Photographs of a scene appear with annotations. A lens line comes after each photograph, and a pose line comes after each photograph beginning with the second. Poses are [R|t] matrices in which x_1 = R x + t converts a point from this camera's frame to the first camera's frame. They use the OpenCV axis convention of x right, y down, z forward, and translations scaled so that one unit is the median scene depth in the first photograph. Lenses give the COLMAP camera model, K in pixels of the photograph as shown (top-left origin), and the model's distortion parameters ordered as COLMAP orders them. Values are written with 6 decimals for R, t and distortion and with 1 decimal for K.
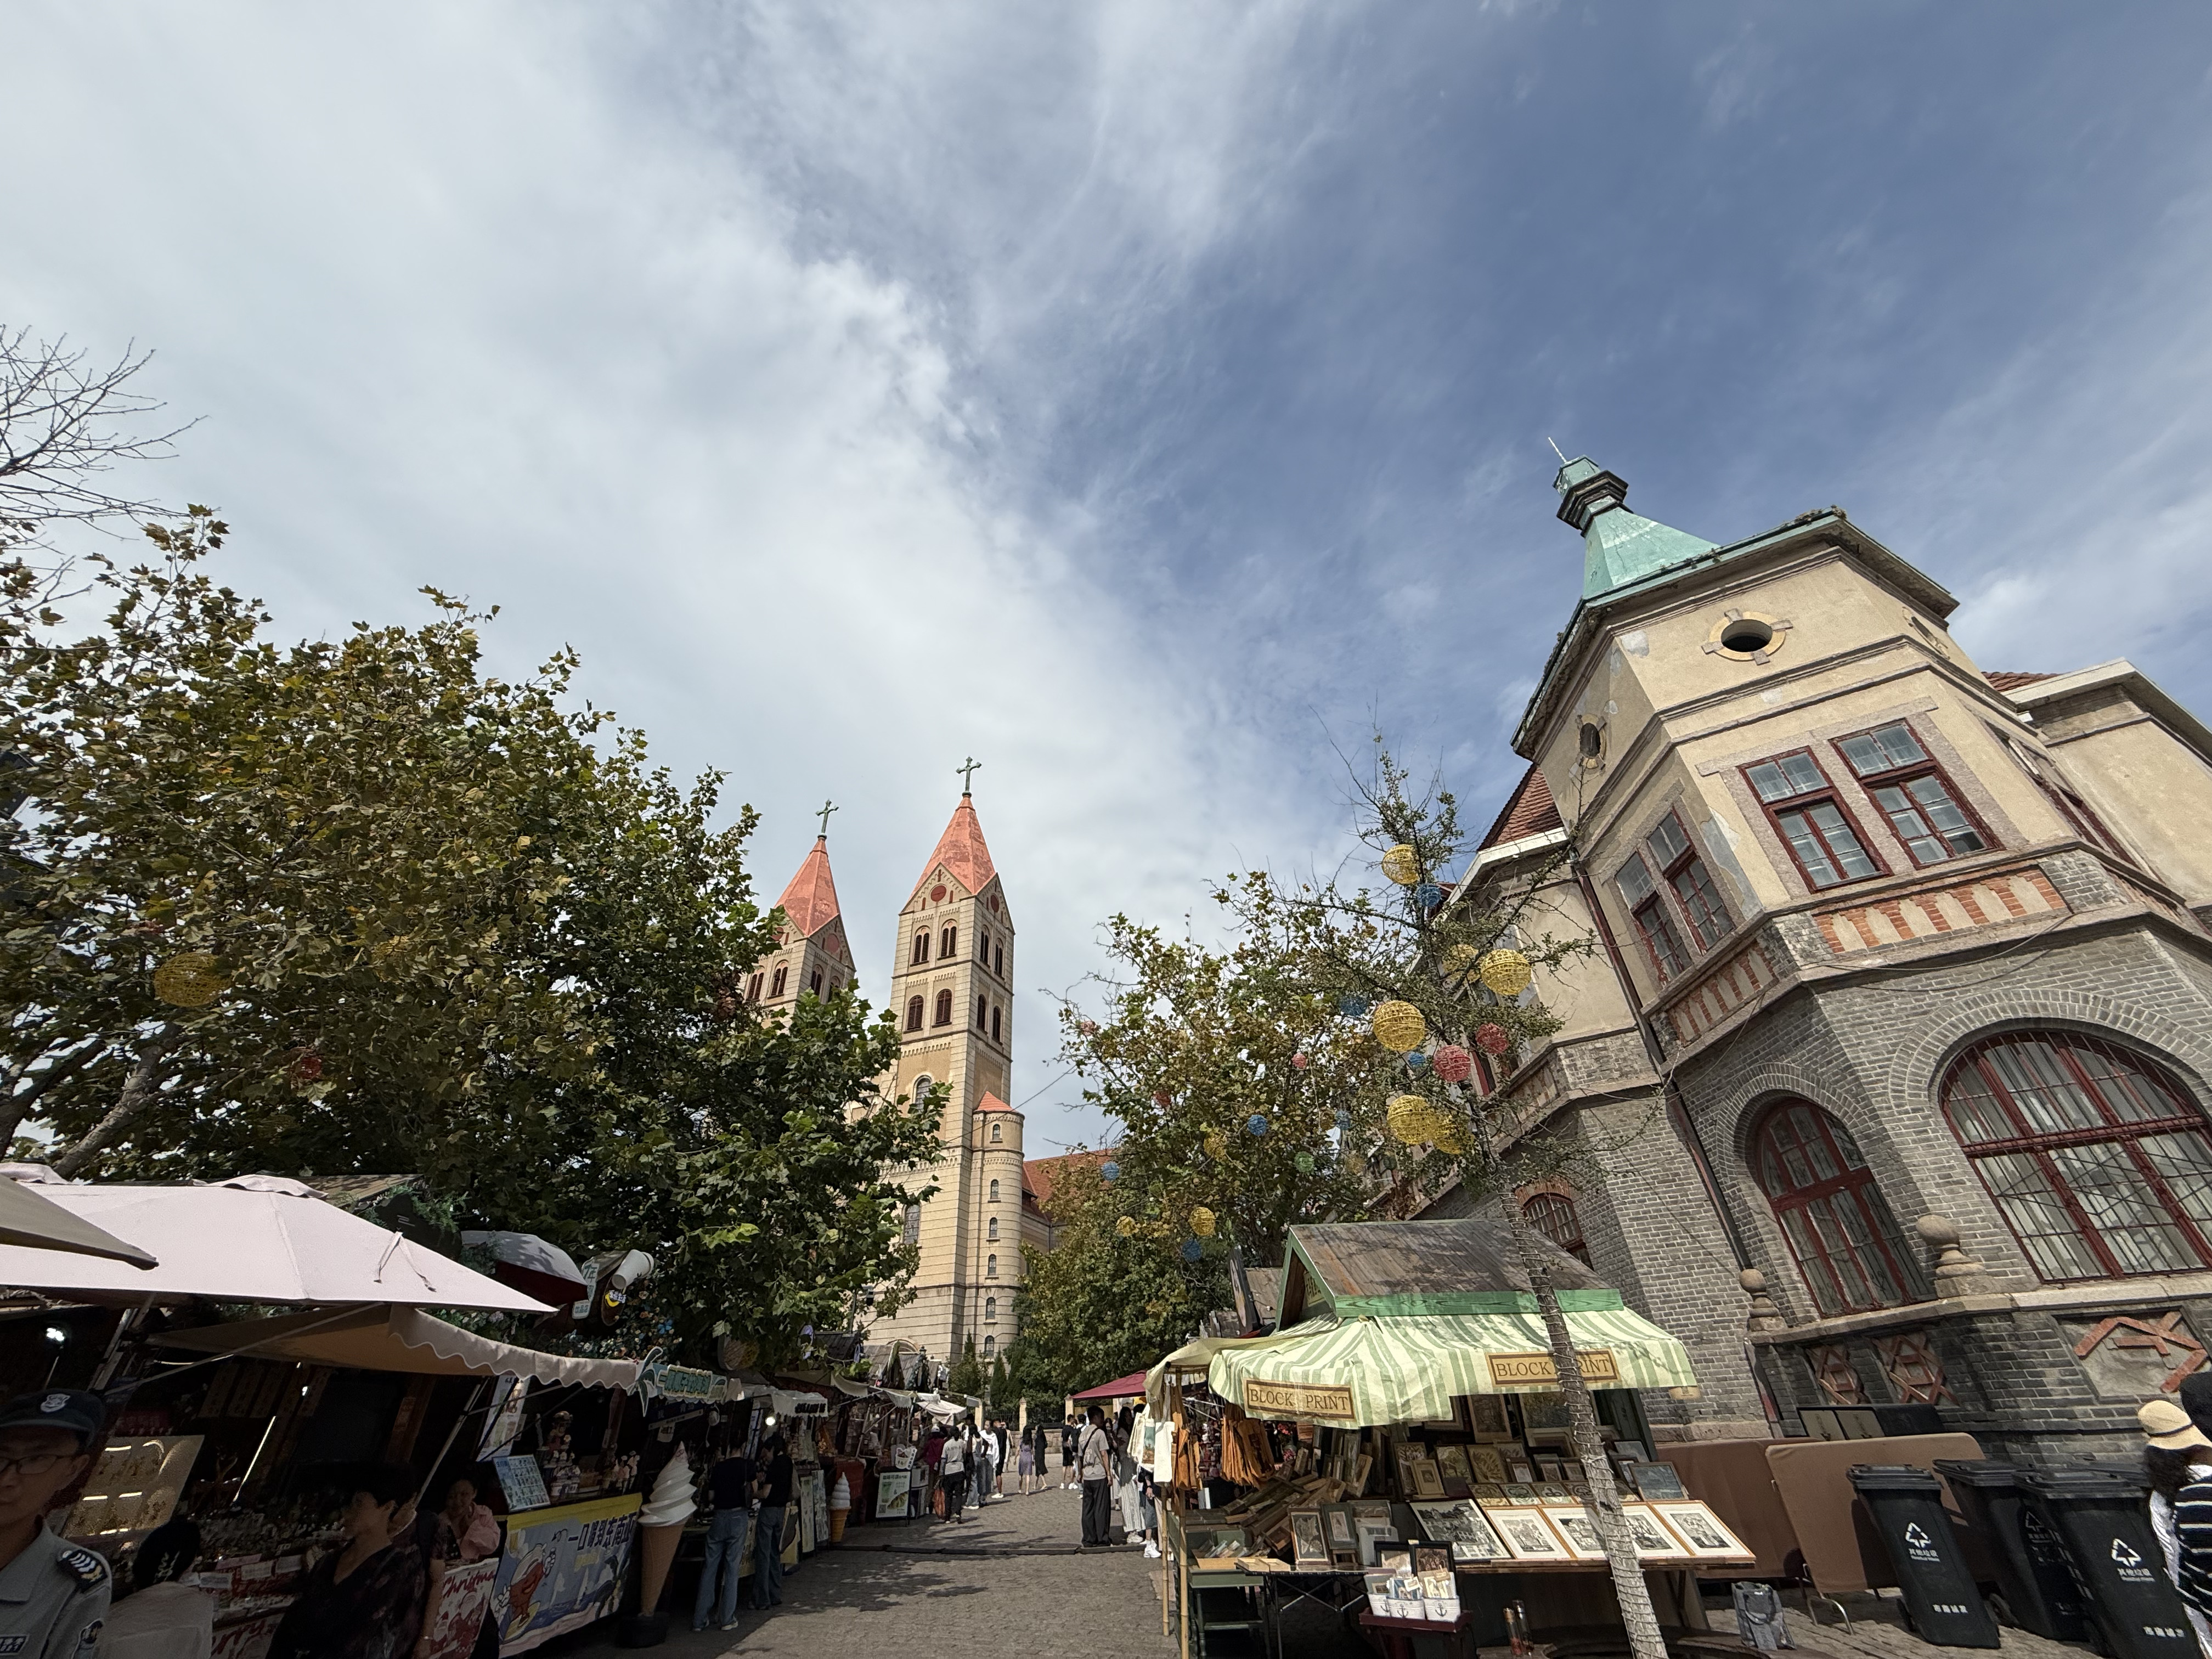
lens RADIAL K [[878.4, 0, 1098.6], [0, 878.4, 833.2], [0, 0, 1]] dist [-0.000324, -0.000002]
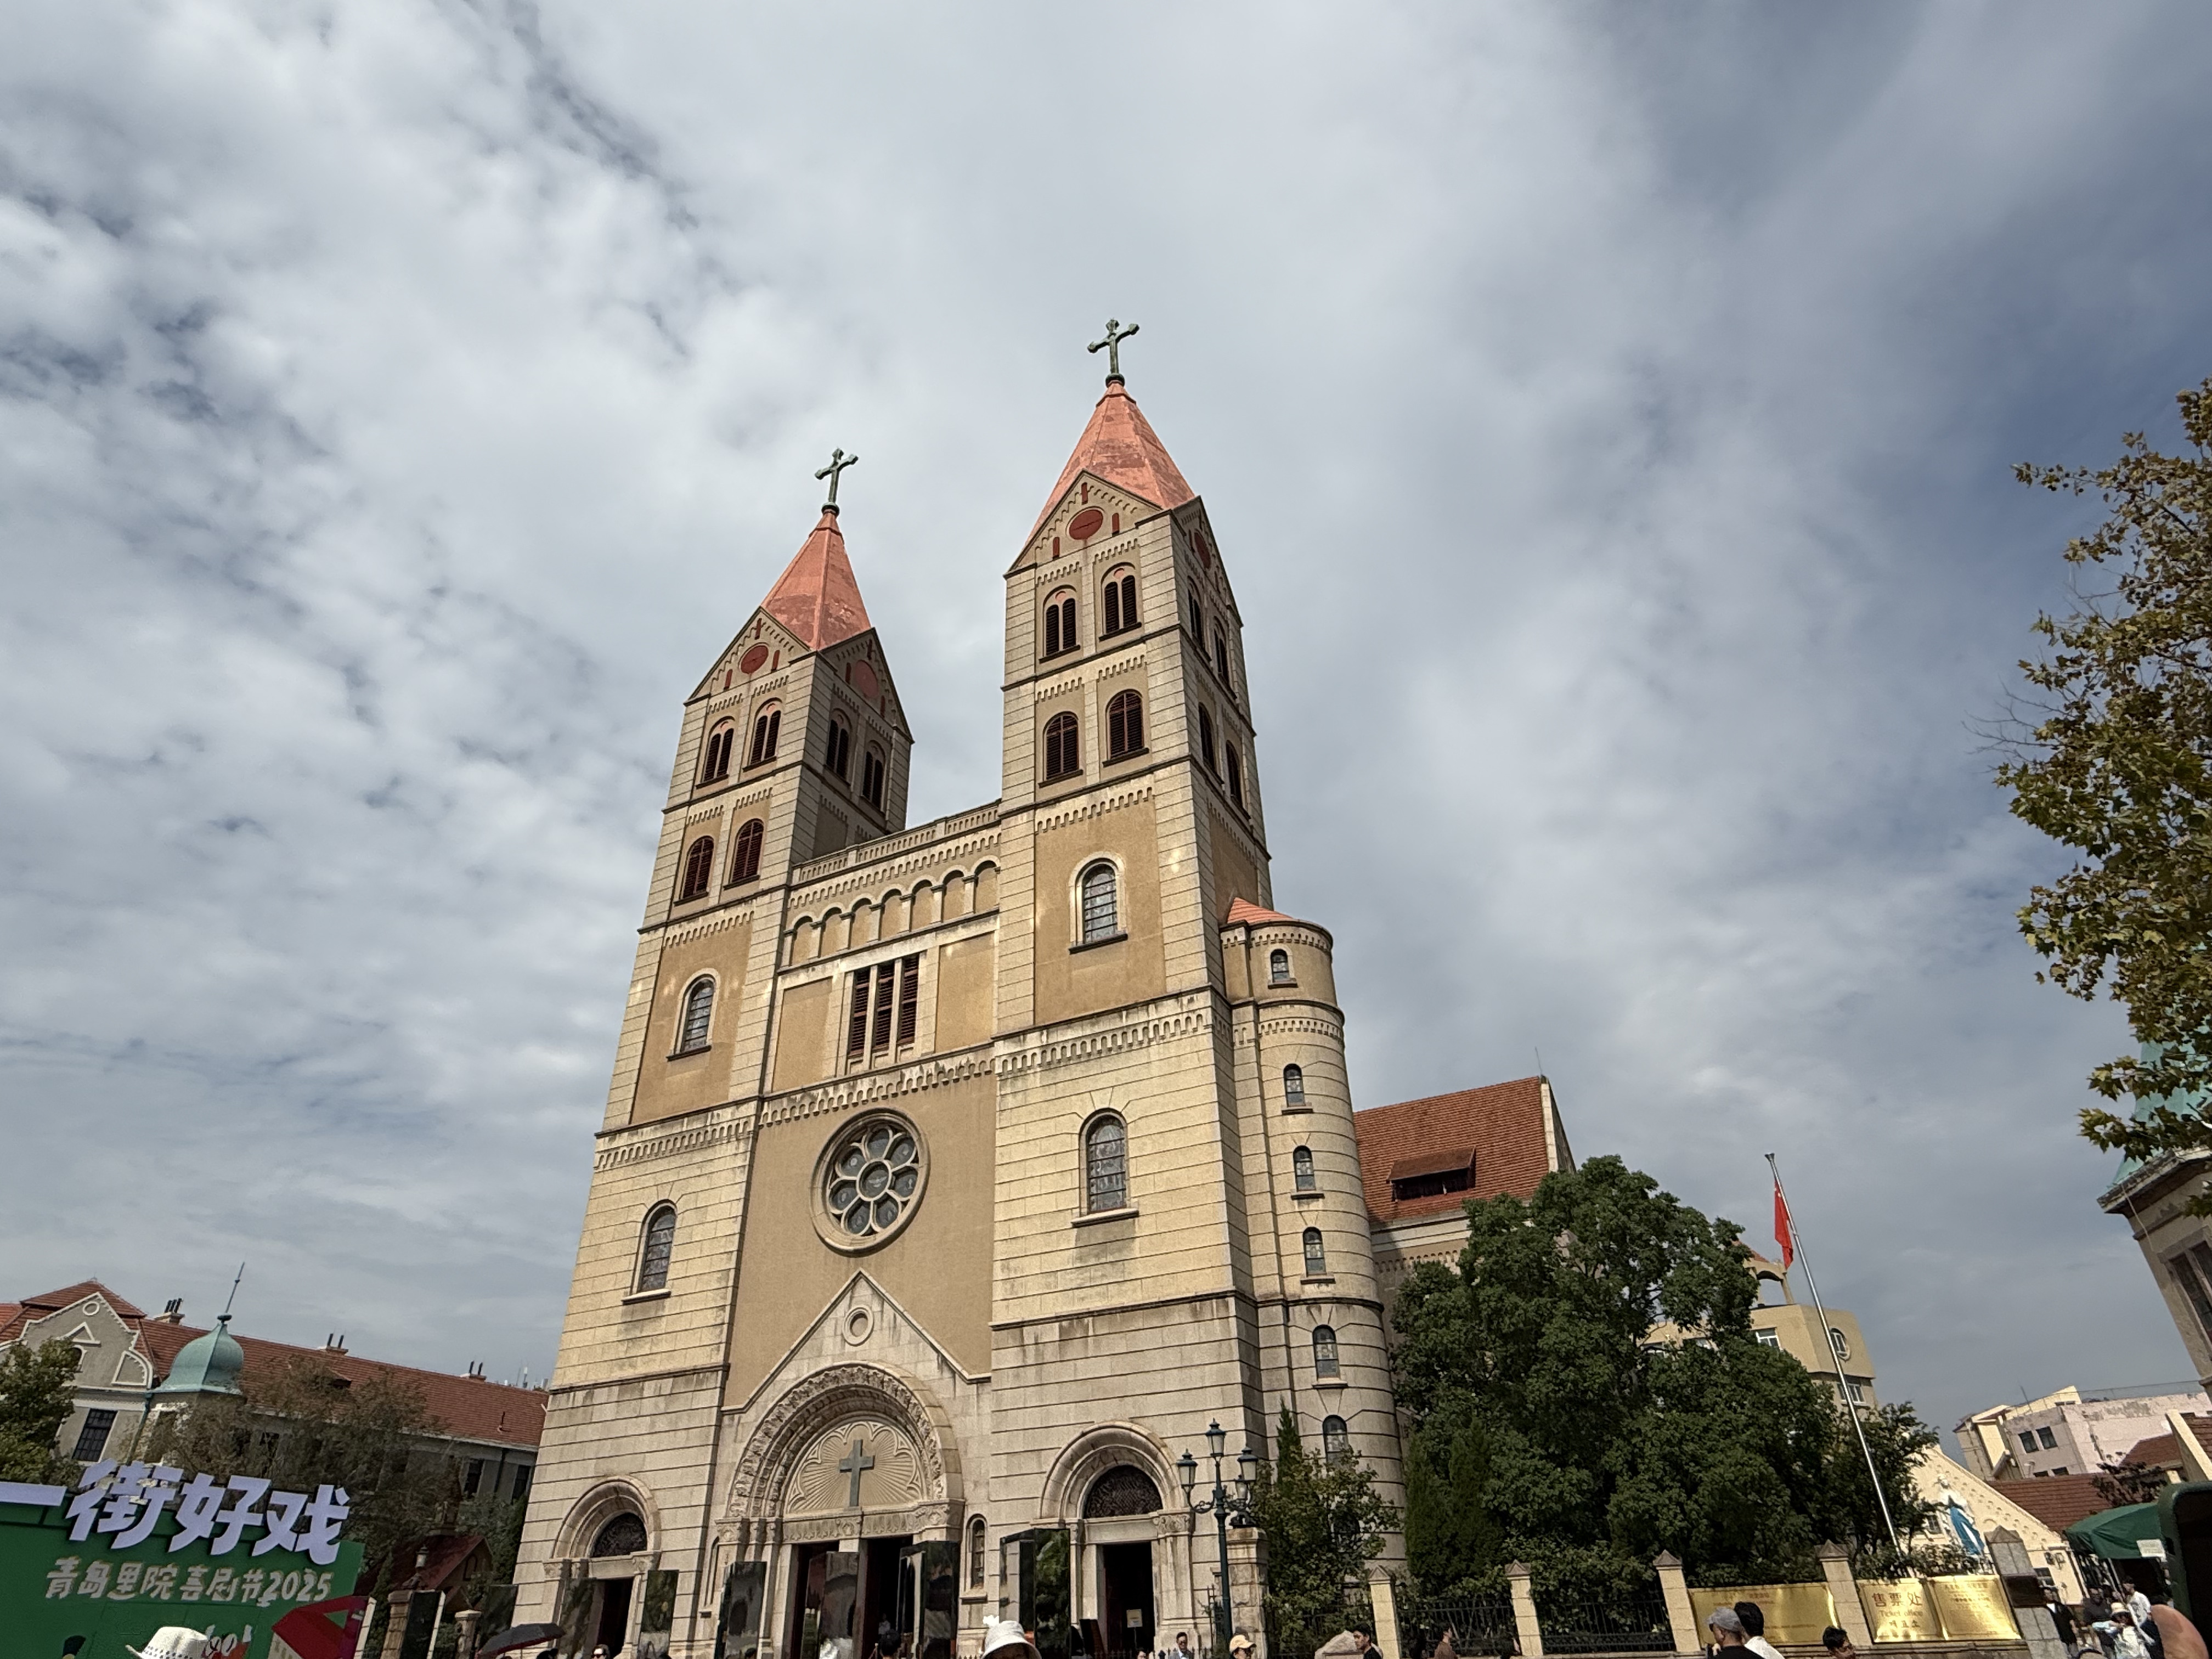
lens RADIAL K [[1277.1, 0, 1105.2], [0, 1277.1, 826.4], [0, 0, 1]] dist [-0.001785, 0.000145]
pose [[0.996436, -0.039982, -0.074270, -0.159195], [0.042517, 0.998555, 0.032865, 0.258898], [0.072848, -0.035906, 0.996696, 0.389972]]
